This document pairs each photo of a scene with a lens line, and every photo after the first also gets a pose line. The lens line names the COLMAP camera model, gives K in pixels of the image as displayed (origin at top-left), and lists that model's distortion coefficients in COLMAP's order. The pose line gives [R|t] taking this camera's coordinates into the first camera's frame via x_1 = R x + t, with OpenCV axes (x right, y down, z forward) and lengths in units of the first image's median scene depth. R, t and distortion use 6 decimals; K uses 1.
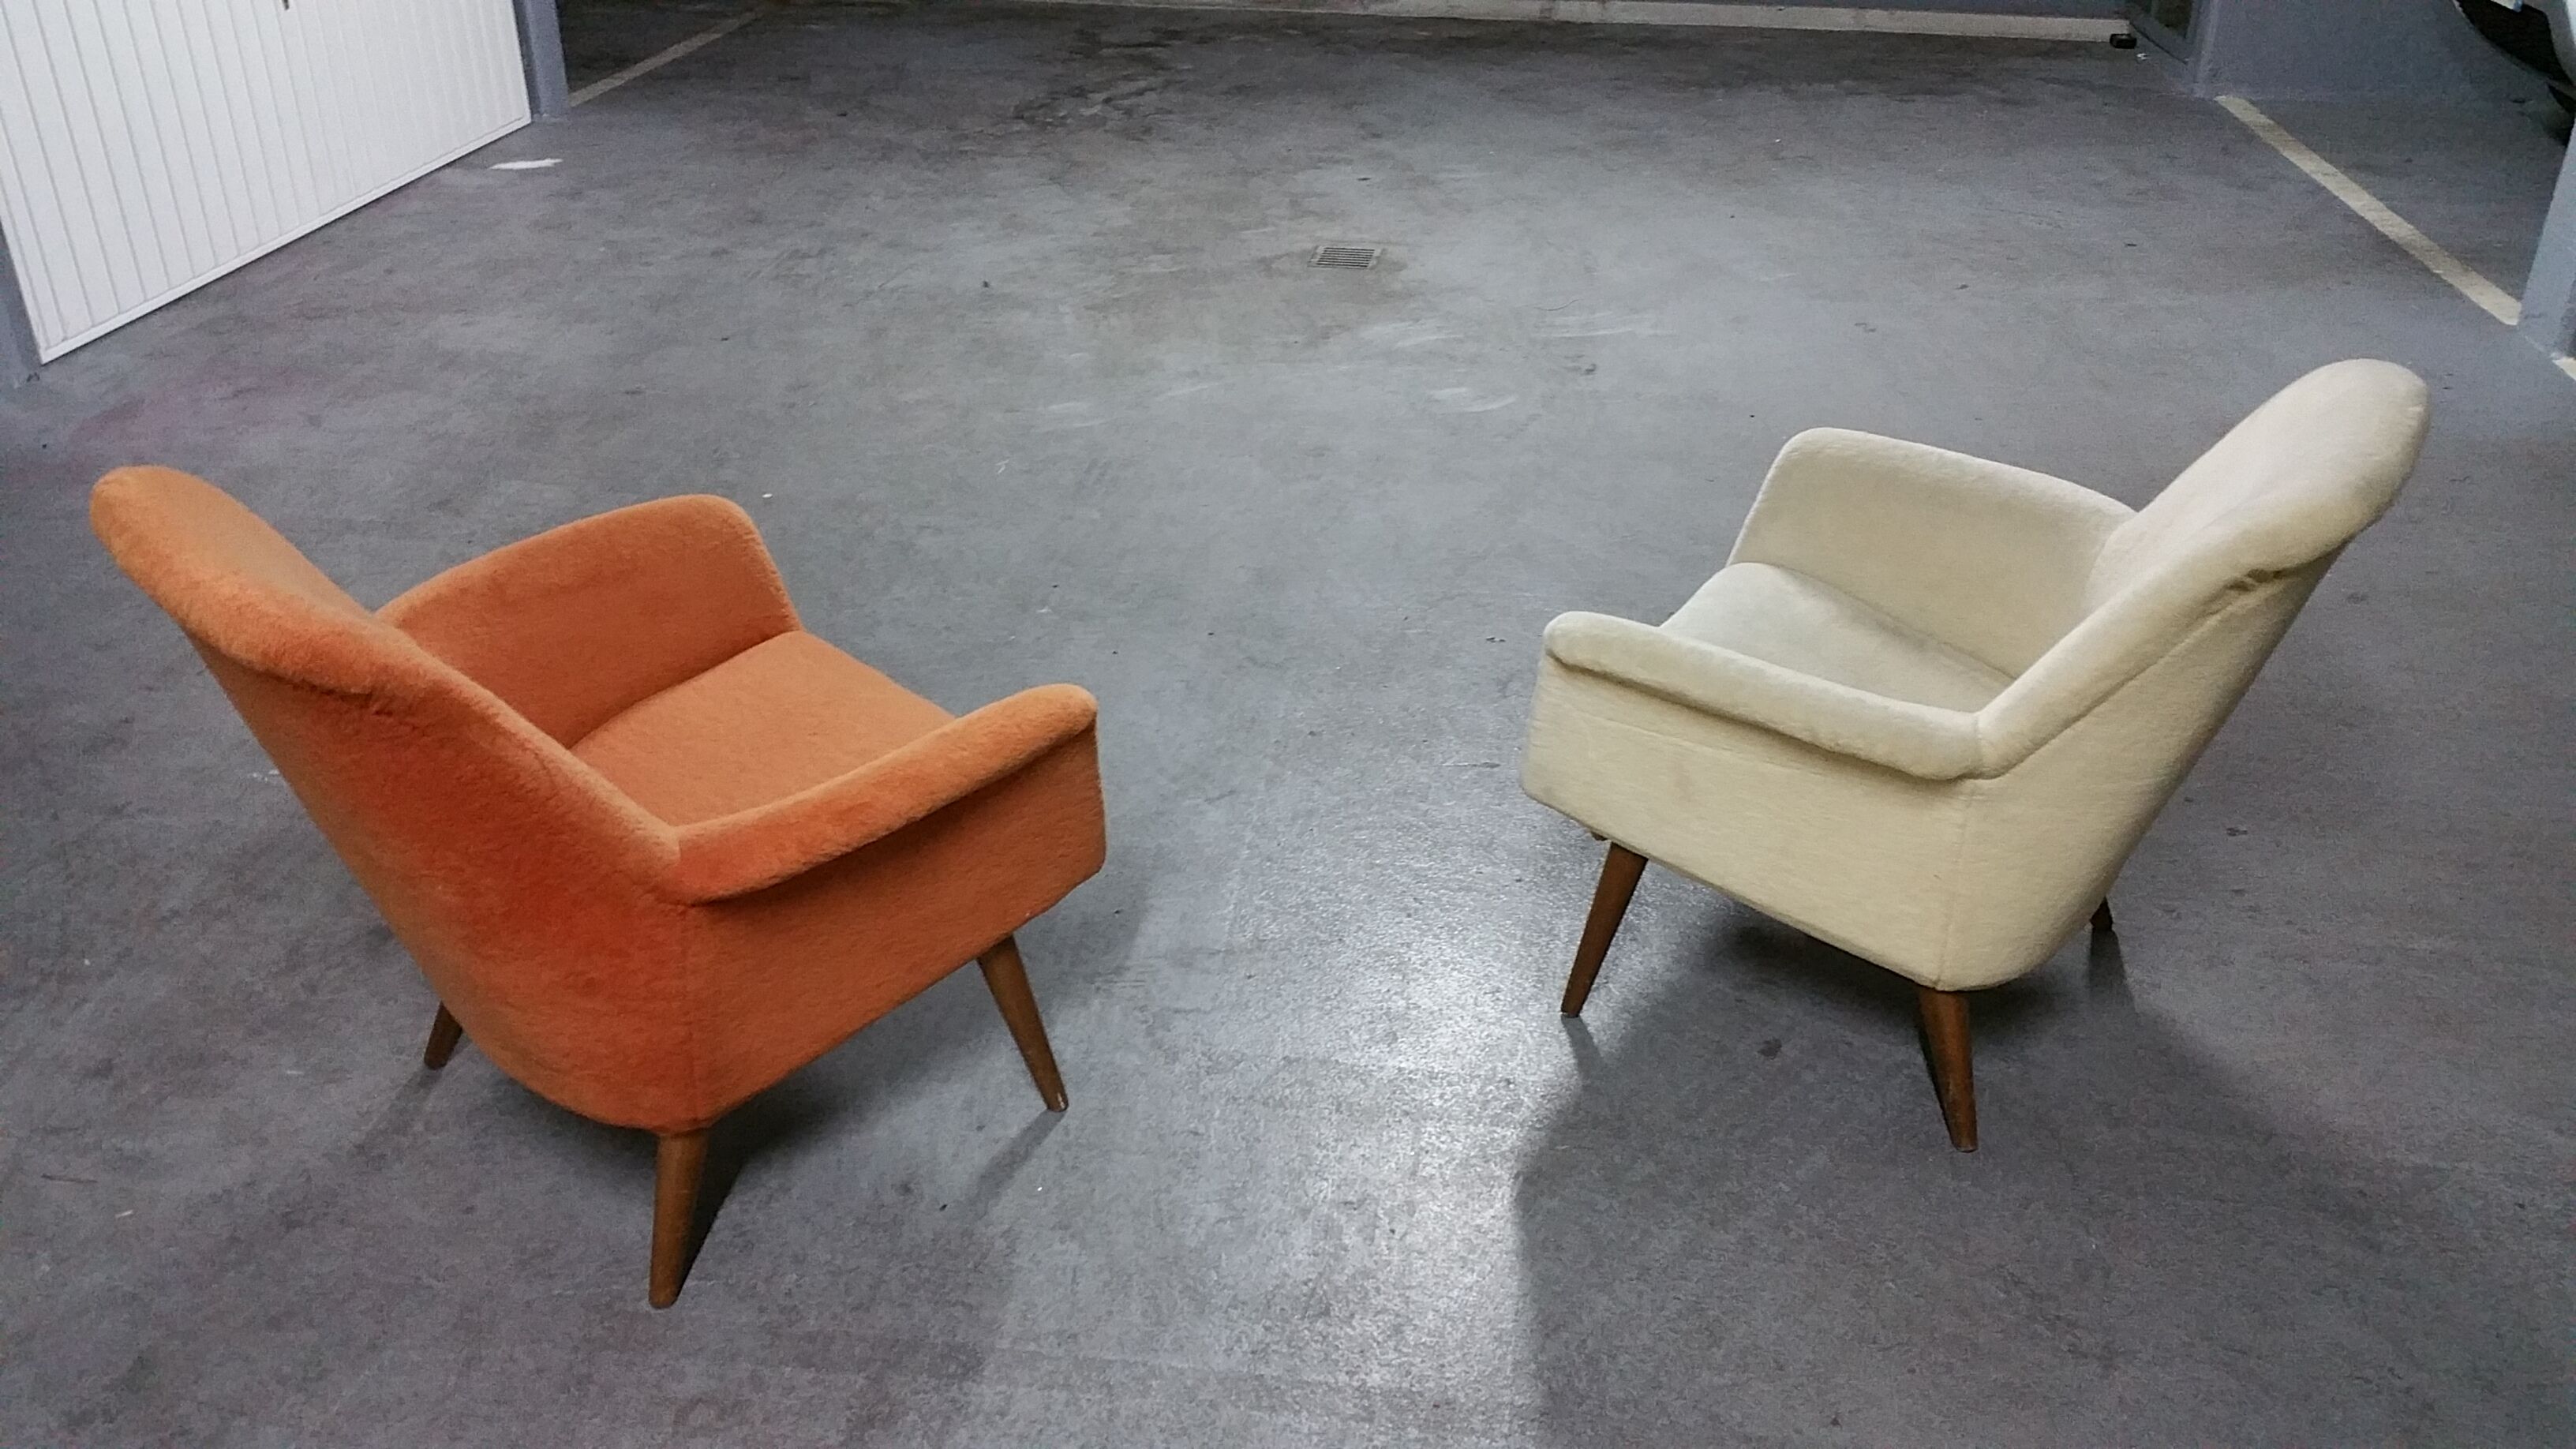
lens RADIAL K [[2111.6, 0, 1272.9], [0, 2111.6, 732.2], [0, 0, 1]] dist [0.083119, -0.159263]
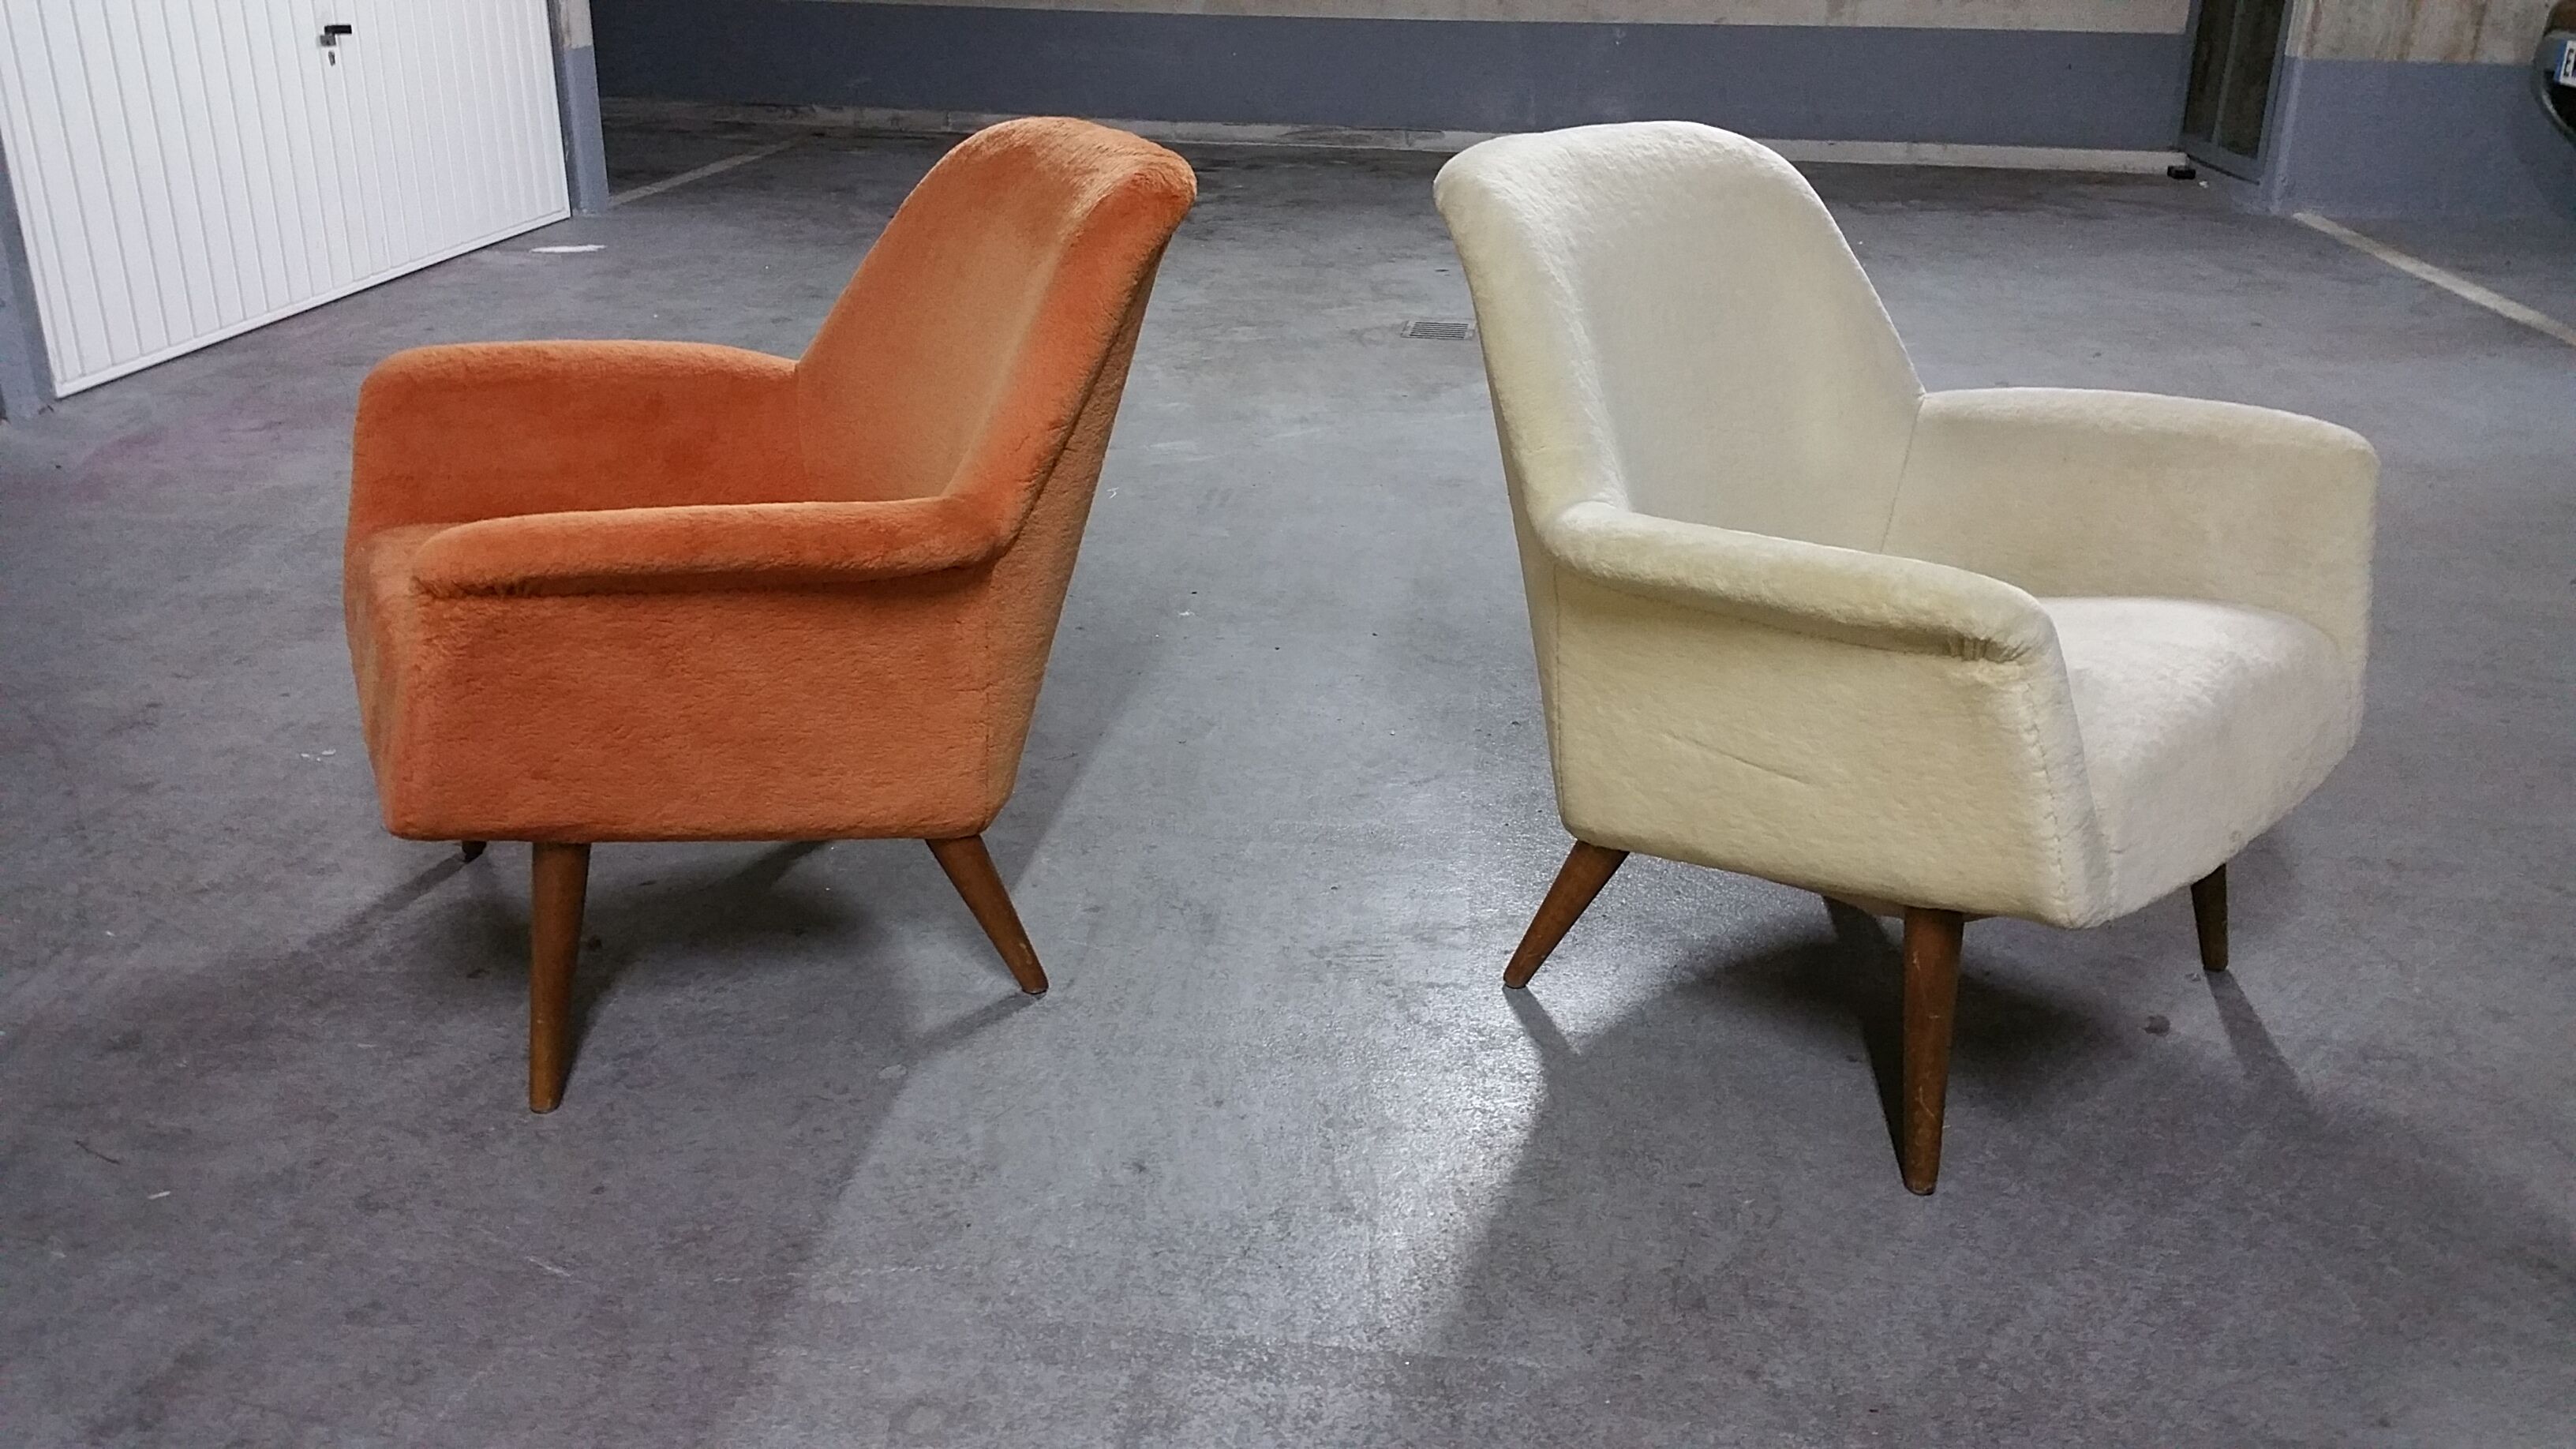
lens RADIAL K [[2111.6, 0, 1281.8], [0, 2111.6, 721.1], [0, 0, 1]] dist [0.083119, -0.159263]
pose [[0.999764, 0.004236, 0.021321, -0.088559], [-0.001878, 0.993996, -0.109399, 0.087037], [-0.021656, 0.109333, 0.993769, 0.116983]]
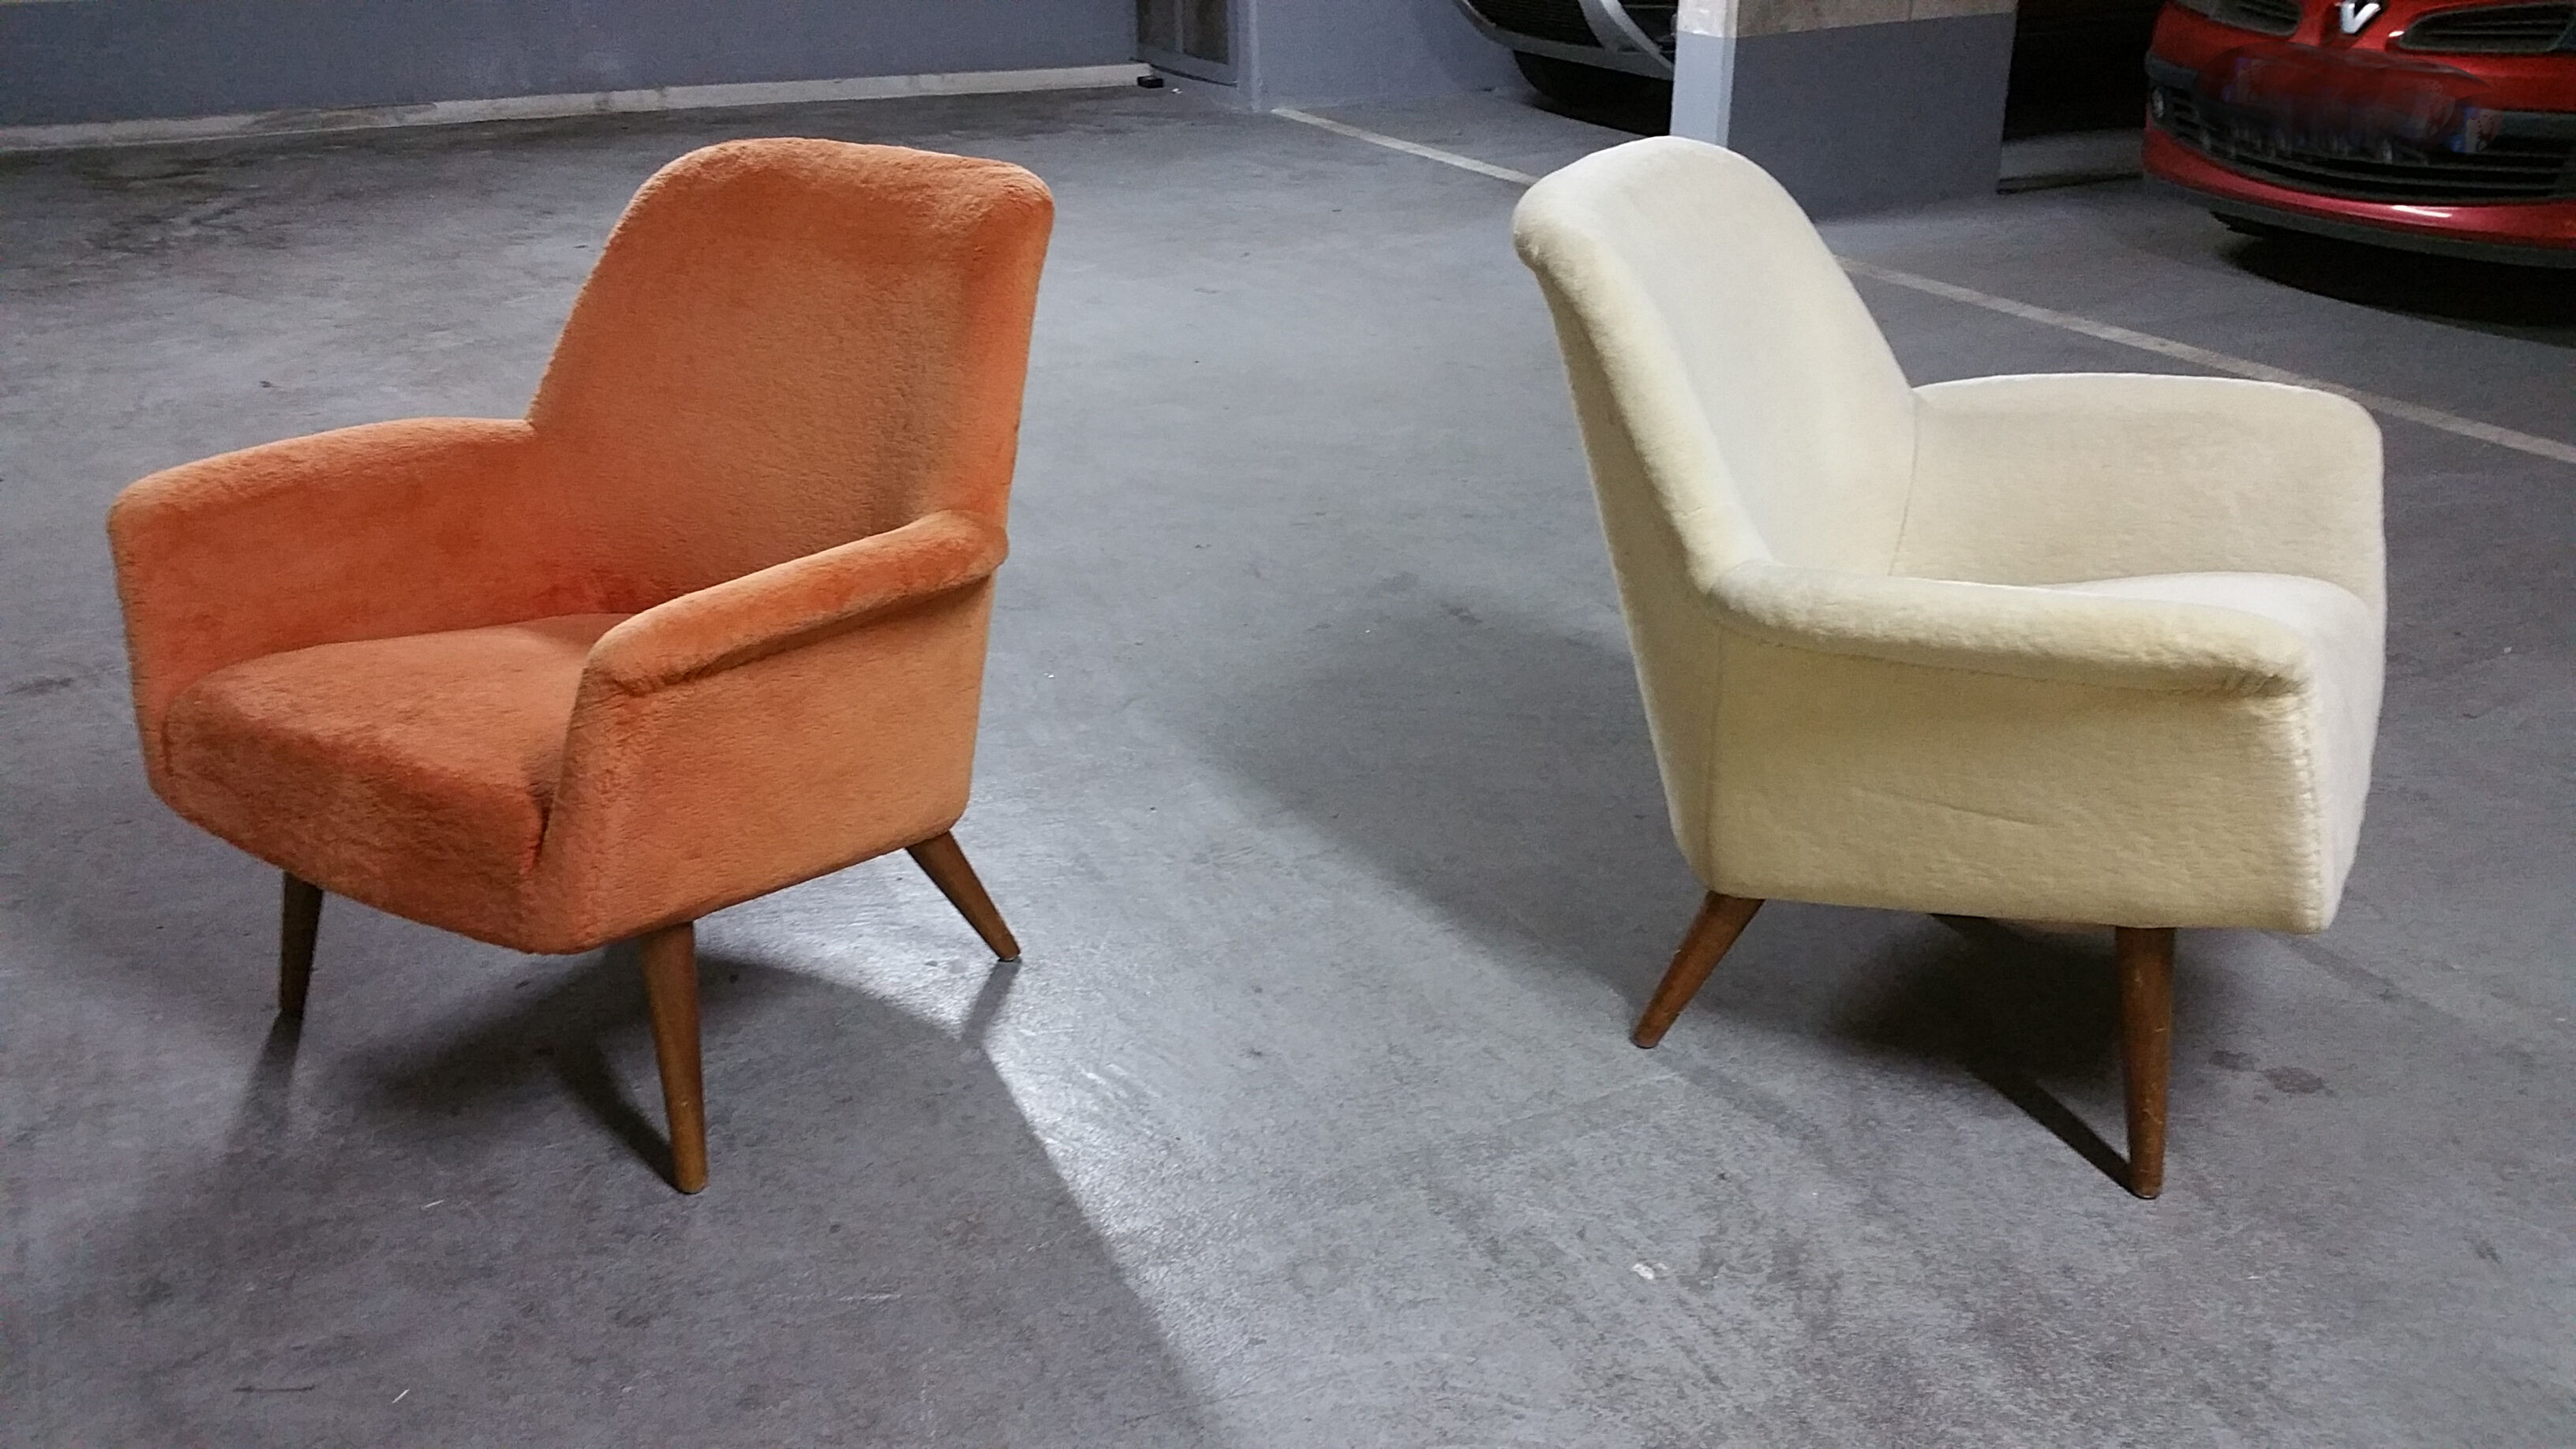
lens RADIAL K [[2111.6, 0, 1289.4], [0, 2111.6, 752.4], [0, 0, 1]] dist [0.083119, -0.159263]
pose [[0.837760, -0.236259, 0.492281, -0.376353], [0.268840, 0.963173, 0.004744, 0.057416], [-0.475273, 0.128370, 0.870423, 0.113200]]
